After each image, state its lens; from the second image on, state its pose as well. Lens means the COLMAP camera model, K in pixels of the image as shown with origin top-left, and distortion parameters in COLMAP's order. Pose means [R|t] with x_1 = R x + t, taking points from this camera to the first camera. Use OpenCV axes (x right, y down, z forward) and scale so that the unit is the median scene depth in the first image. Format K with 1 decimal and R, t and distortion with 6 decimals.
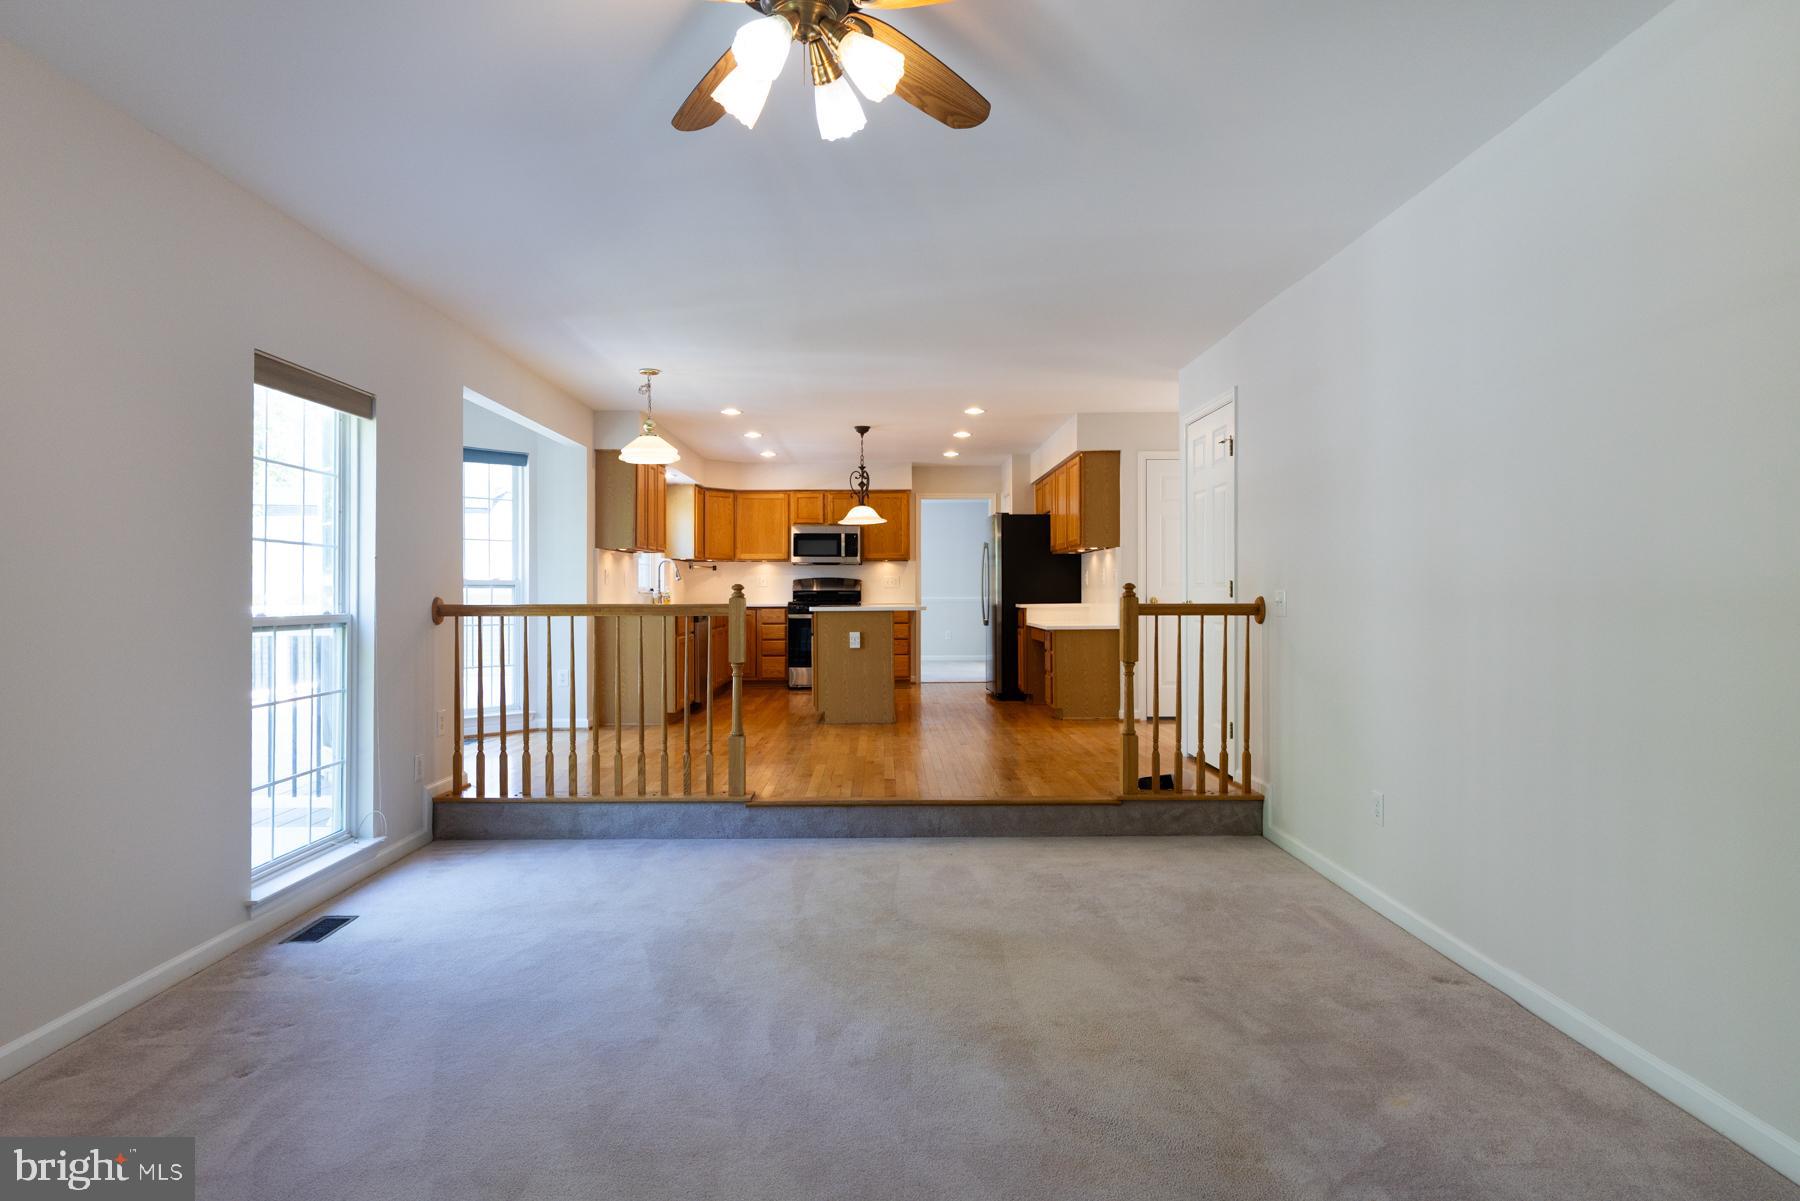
lens RADIAL K [[991.7, 0, 891.7], [0, 991.7, 588.2], [0, 0, 1]] dist [0.002088, -0.002261]
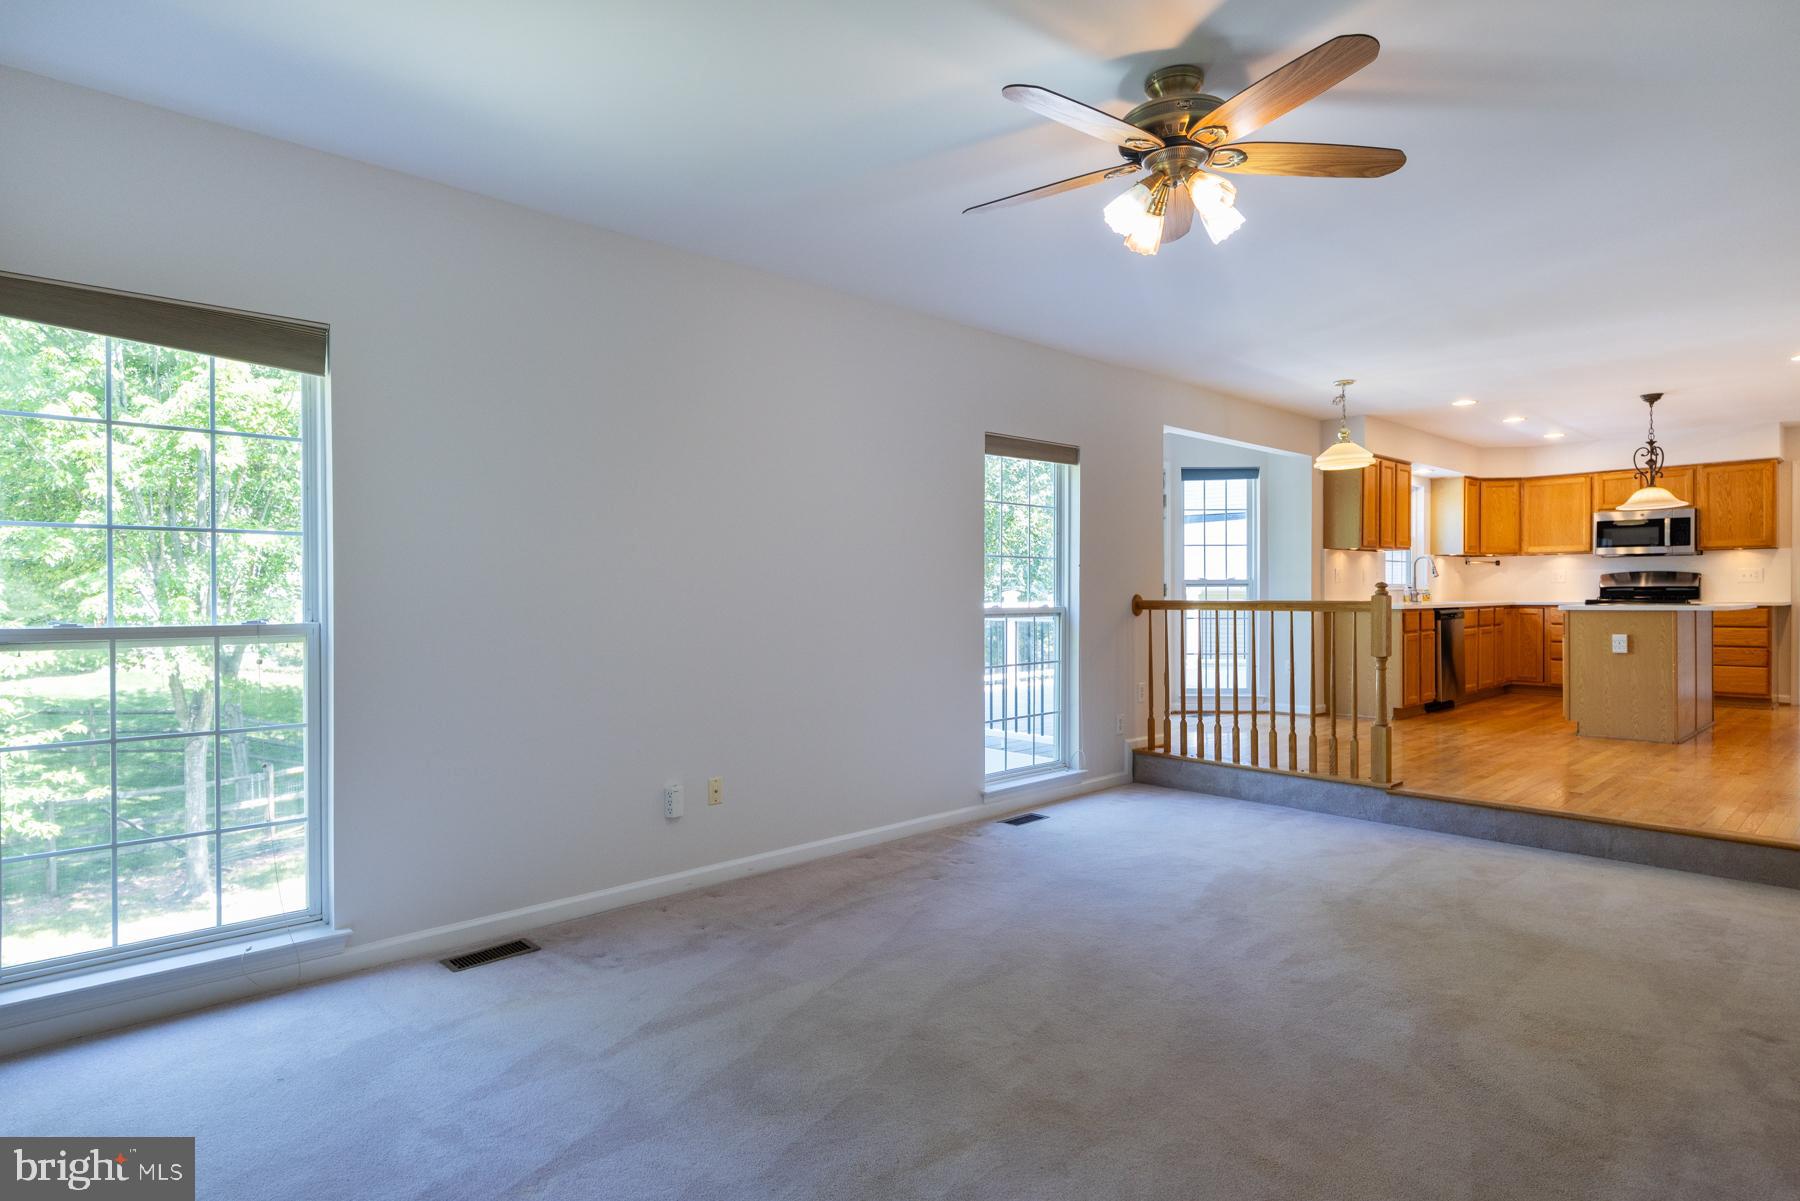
lens RADIAL K [[972.0, 0, 899.0], [0, 972.0, 602.4], [0, 0, 1]] dist [0.003472, -0.002318]
pose [[0.674602, 0.006220, -0.738155, 0.153658], [0.006799, 0.999870, 0.014639, -0.000693], [0.738150, -0.014895, 0.674472, -0.044624]]
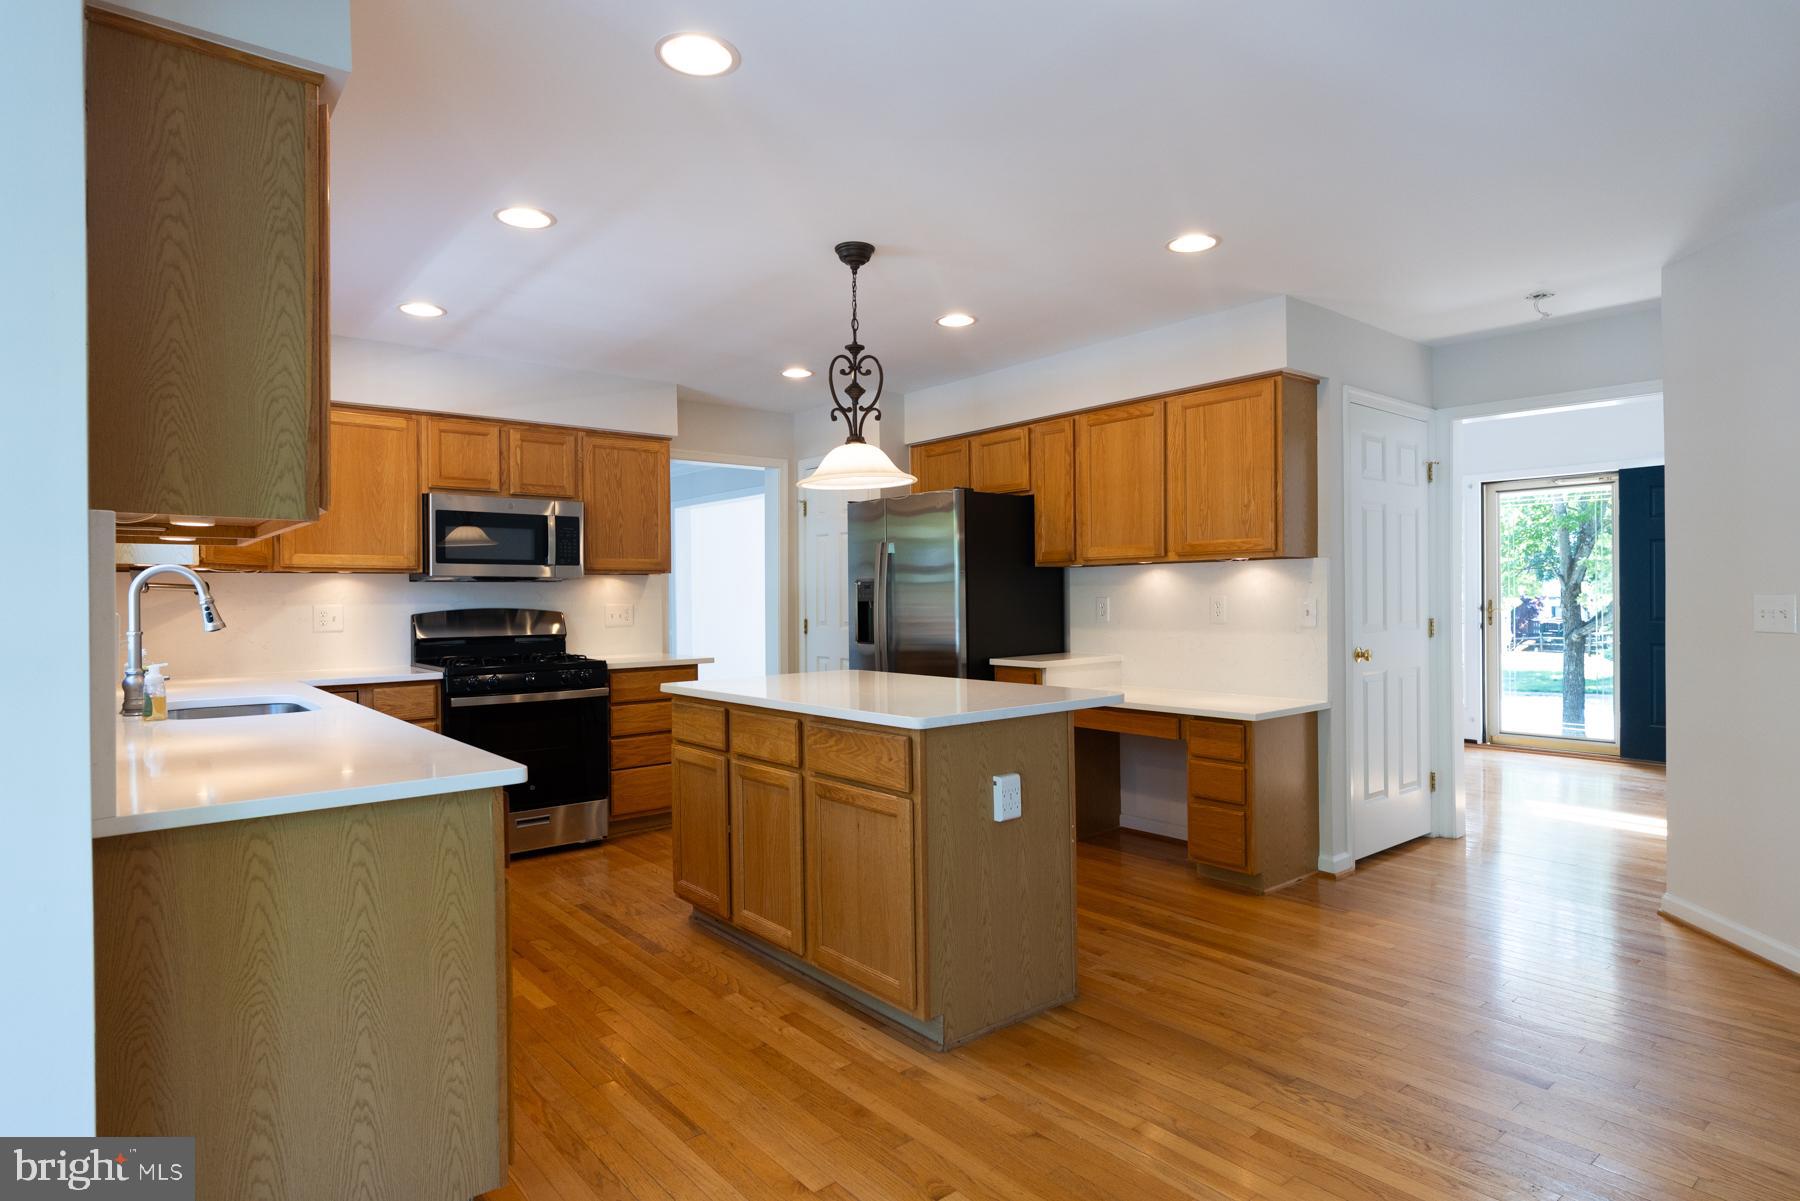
lens RADIAL K [[972.0, 0, 899.0], [0, 972.0, 602.4], [0, 0, 1]] dist [0.003472, -0.002318]
pose [[0.779060, -0.009278, 0.626881, -0.268344], [0.006963, 0.999957, 0.006146, -0.019958], [-0.626911, -0.000423, 0.779091, 0.683870]]
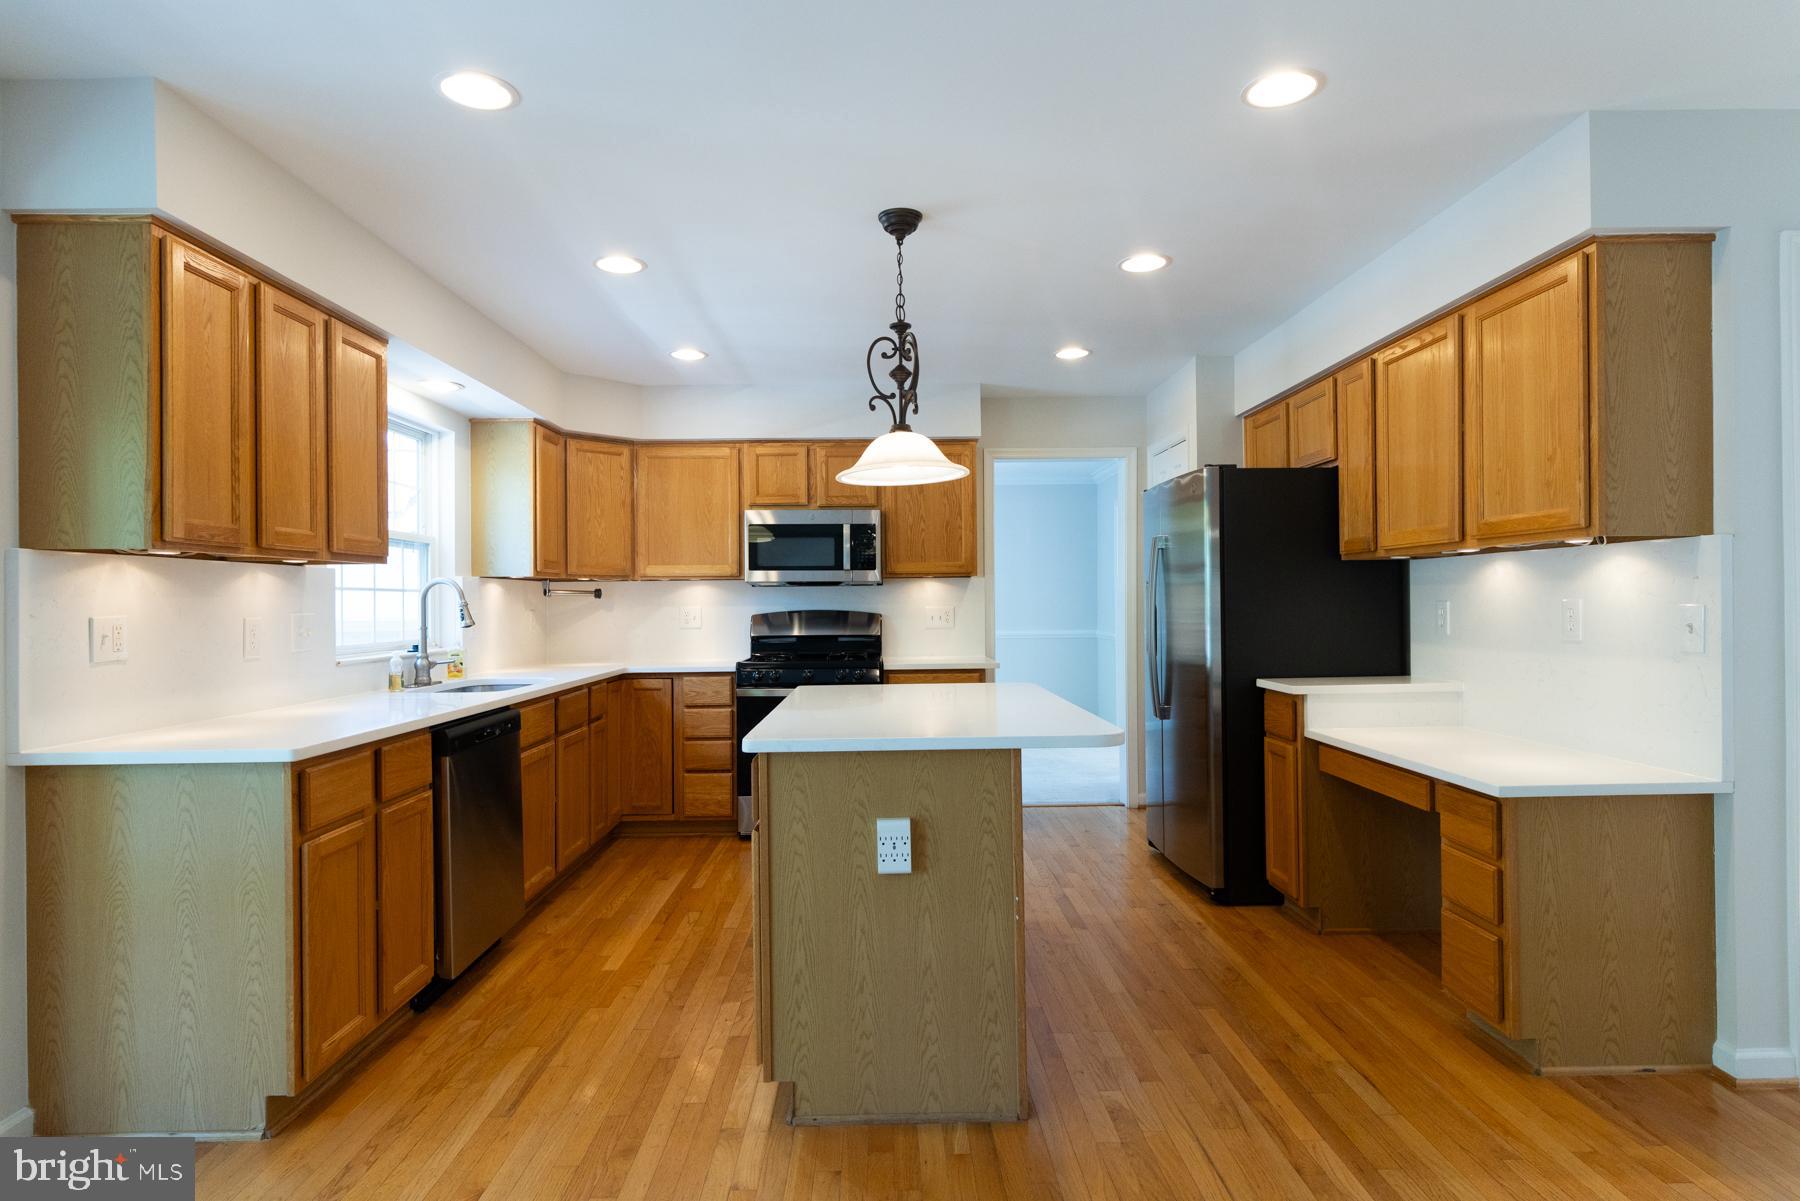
lens RADIAL K [[972.0, 0, 899.0], [0, 972.0, 602.4], [0, 0, 1]] dist [0.003472, -0.002318]
pose [[0.999937, -0.007519, 0.008363, -0.034375], [0.007505, 0.999970, 0.001781, -0.020453], [-0.008376, -0.001718, 0.999963, 0.645270]]
